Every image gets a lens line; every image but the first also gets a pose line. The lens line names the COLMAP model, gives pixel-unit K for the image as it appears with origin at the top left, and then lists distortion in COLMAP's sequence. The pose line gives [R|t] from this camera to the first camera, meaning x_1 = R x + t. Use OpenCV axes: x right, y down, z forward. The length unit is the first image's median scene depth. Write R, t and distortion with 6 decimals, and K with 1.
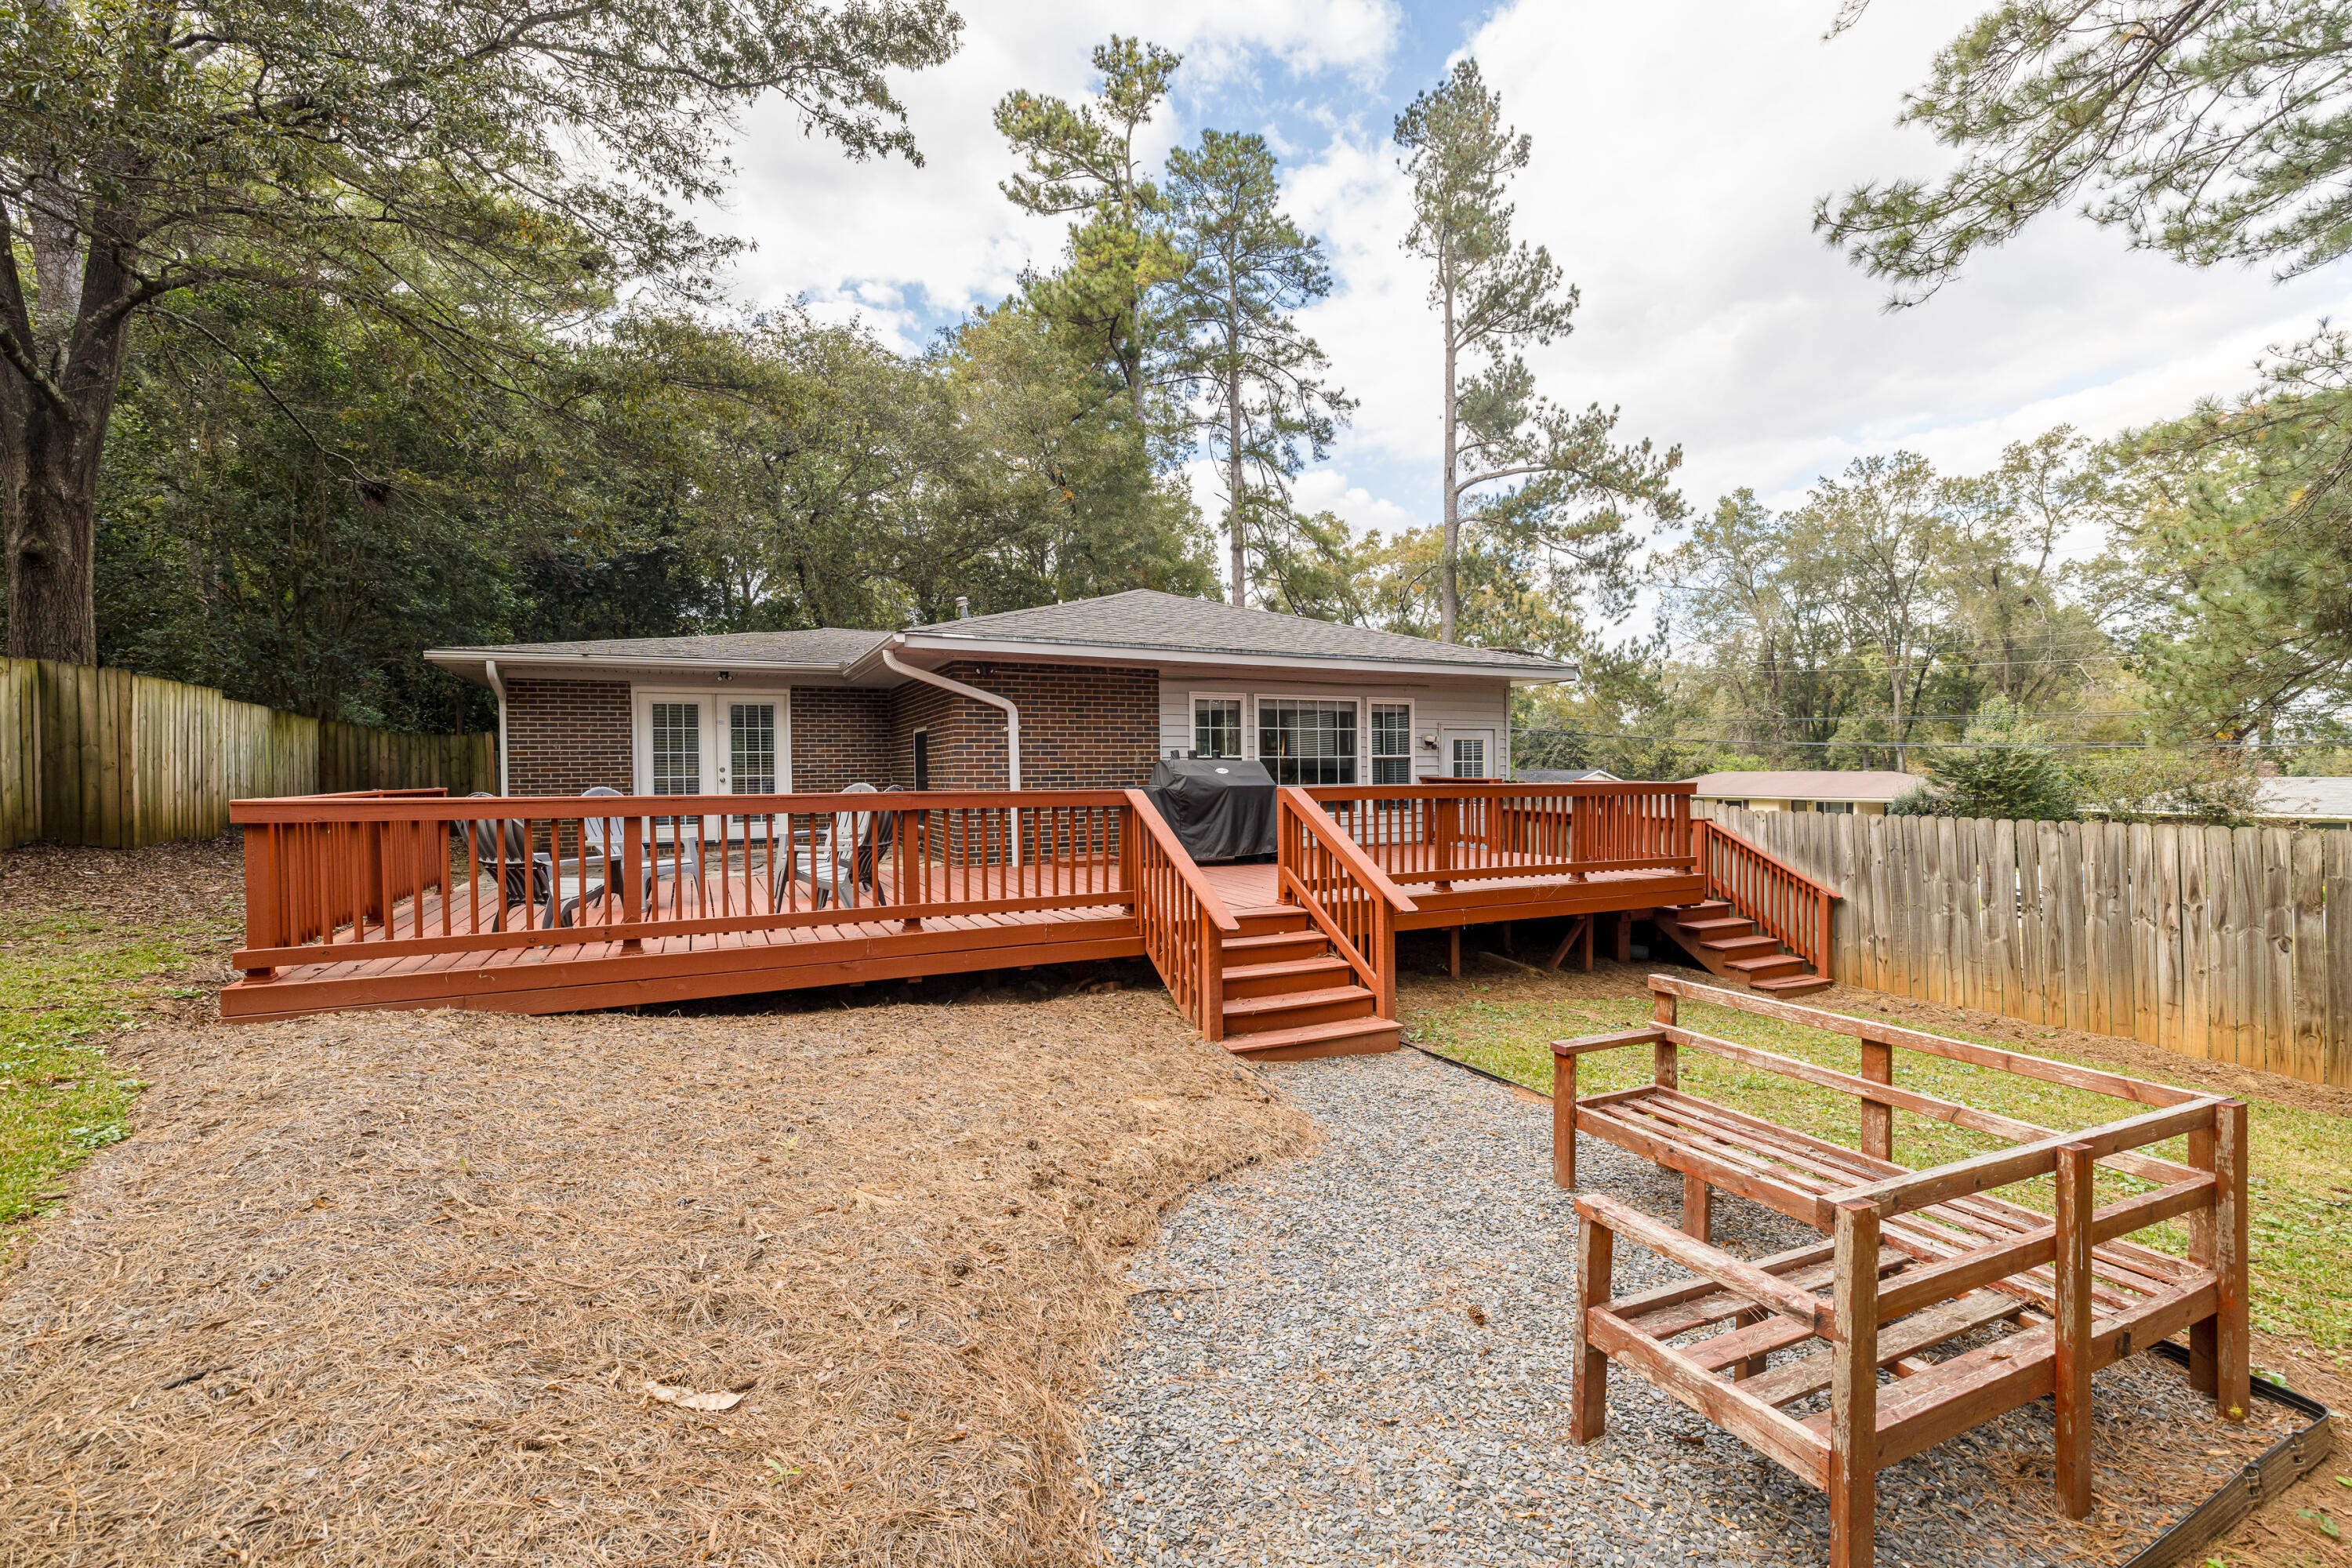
lens RADIAL K [[989.0, 0, 1170.7], [0, 989.0, 784.1], [0, 0, 1]] dist [0.003497, 0.000081]
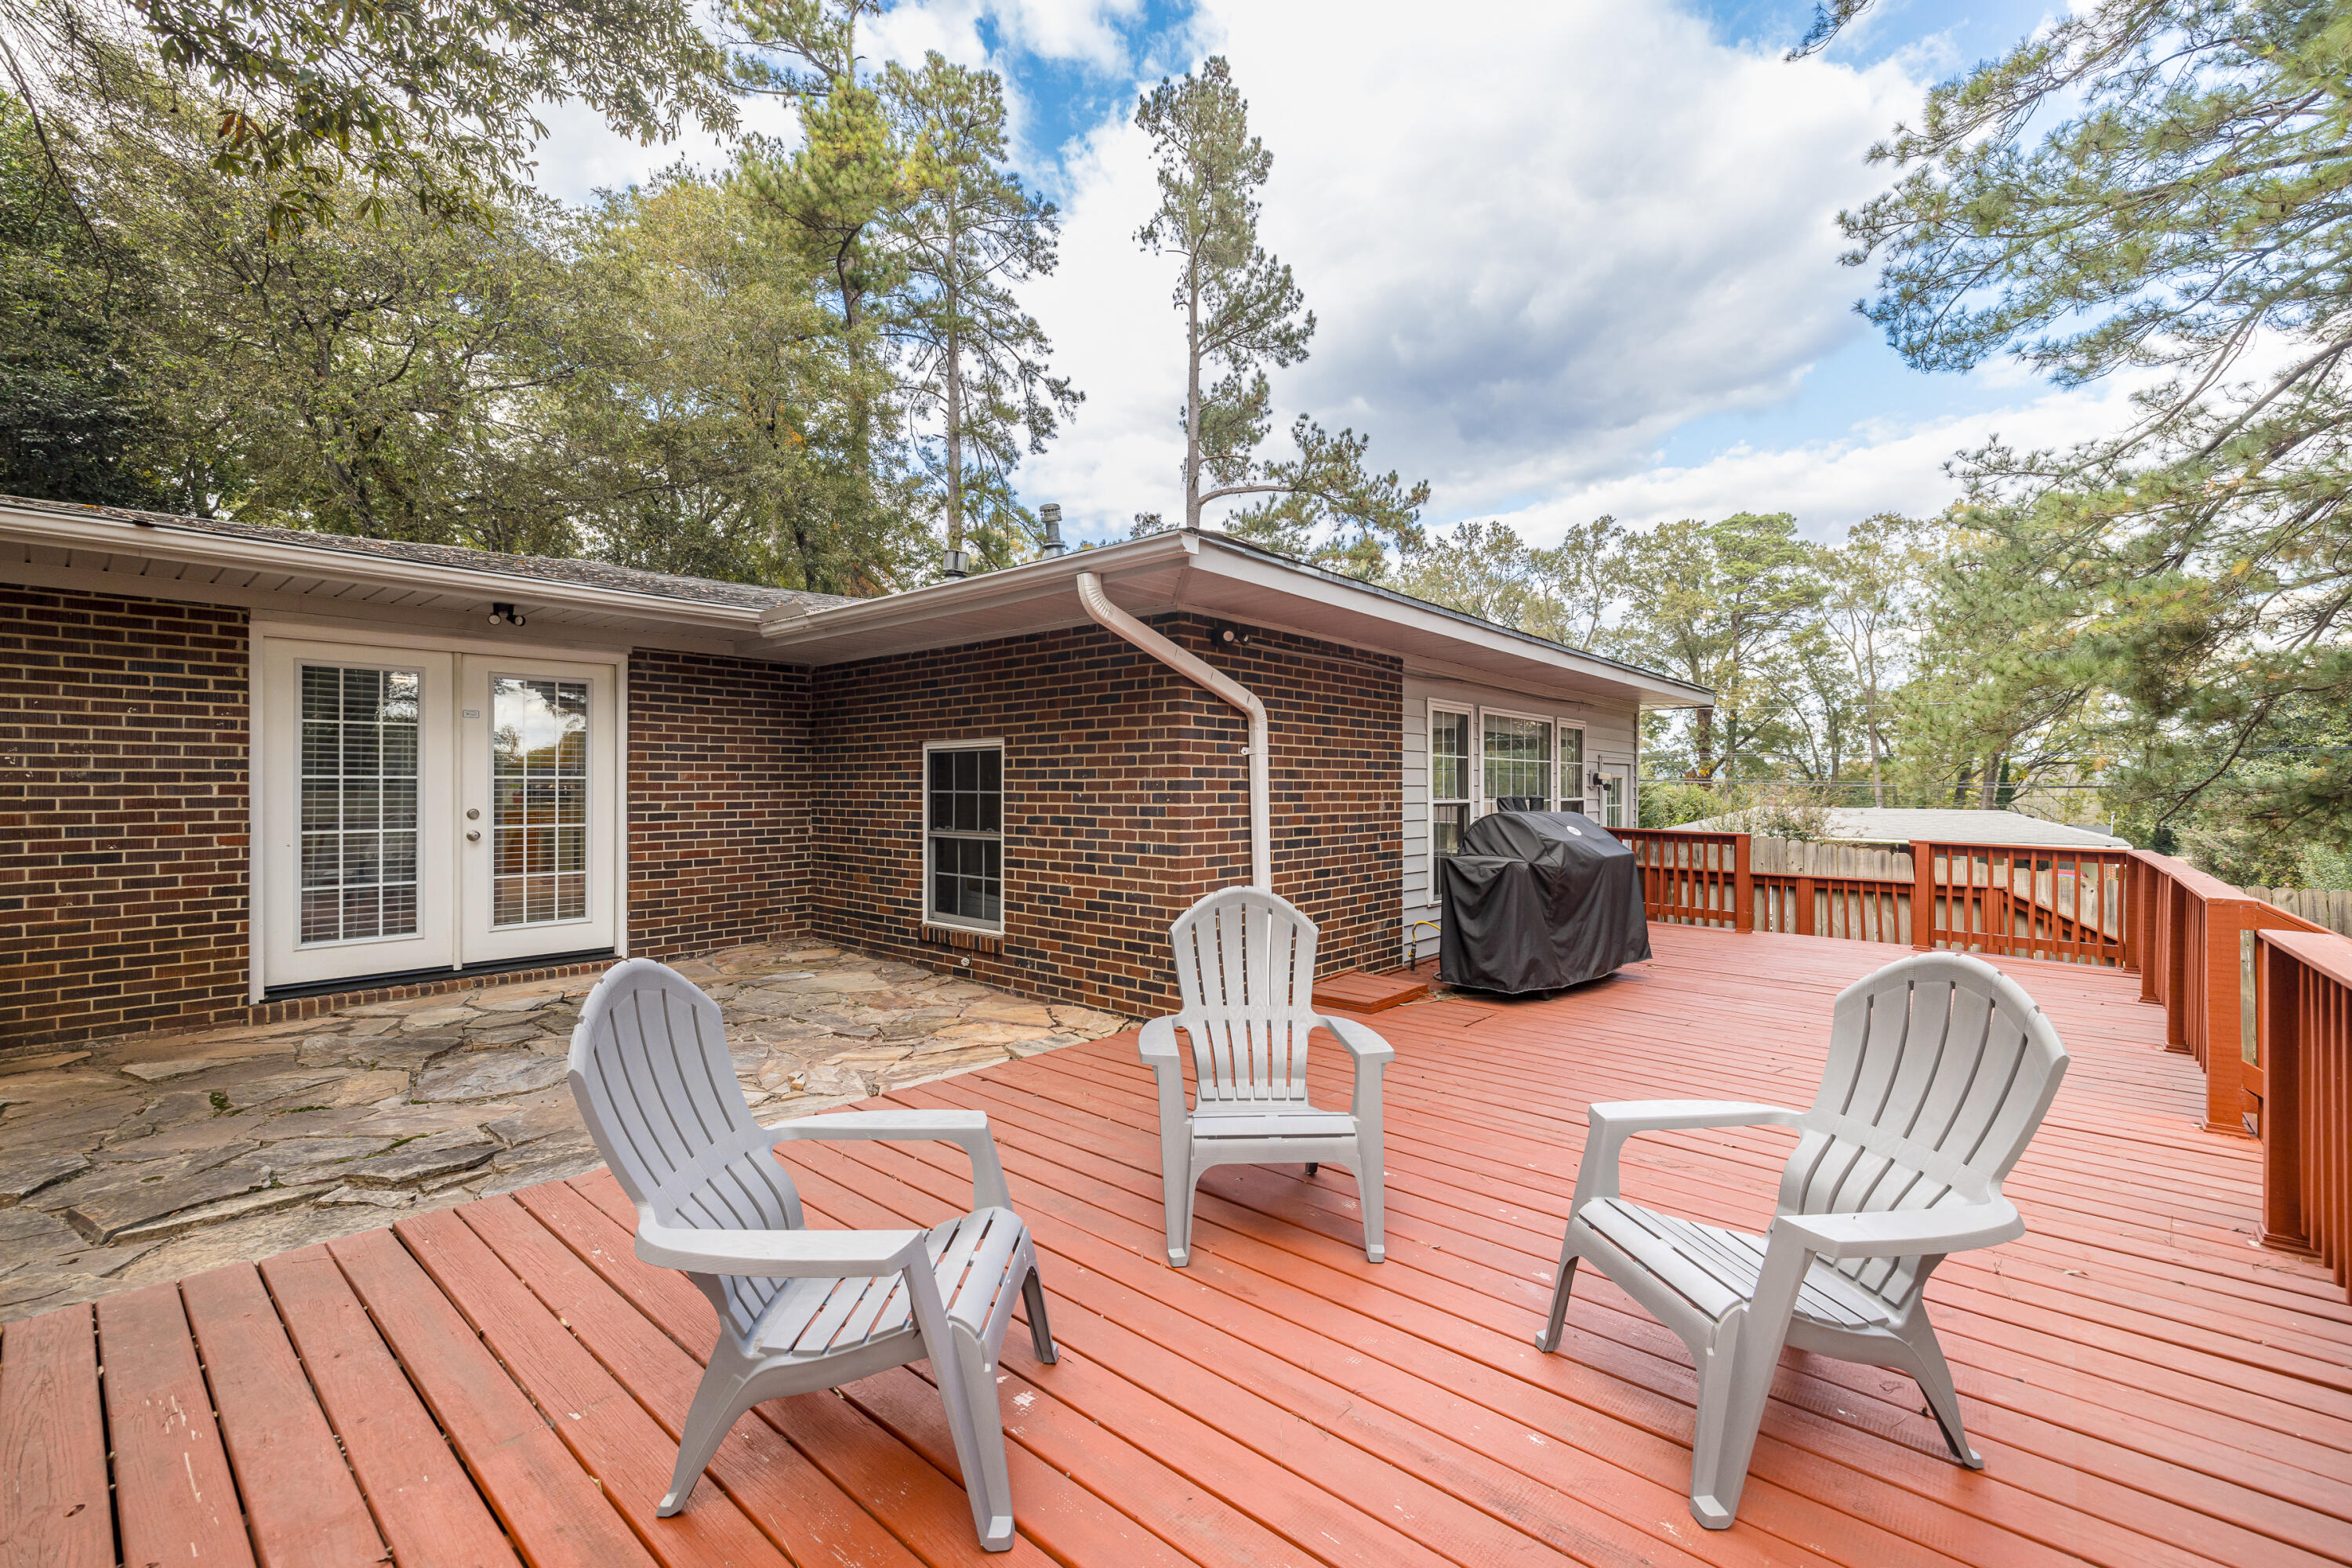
lens RADIAL K [[989.0, 0, 1174.0], [0, 989.0, 786.2], [0, 0, 1]] dist [0.003497, 0.000081]
pose [[0.921027, 0.013704, 0.389259, -0.102492], [-0.008257, 0.999843, -0.015665, -0.007269], [-0.389412, 0.011214, 0.920995, 0.135034]]
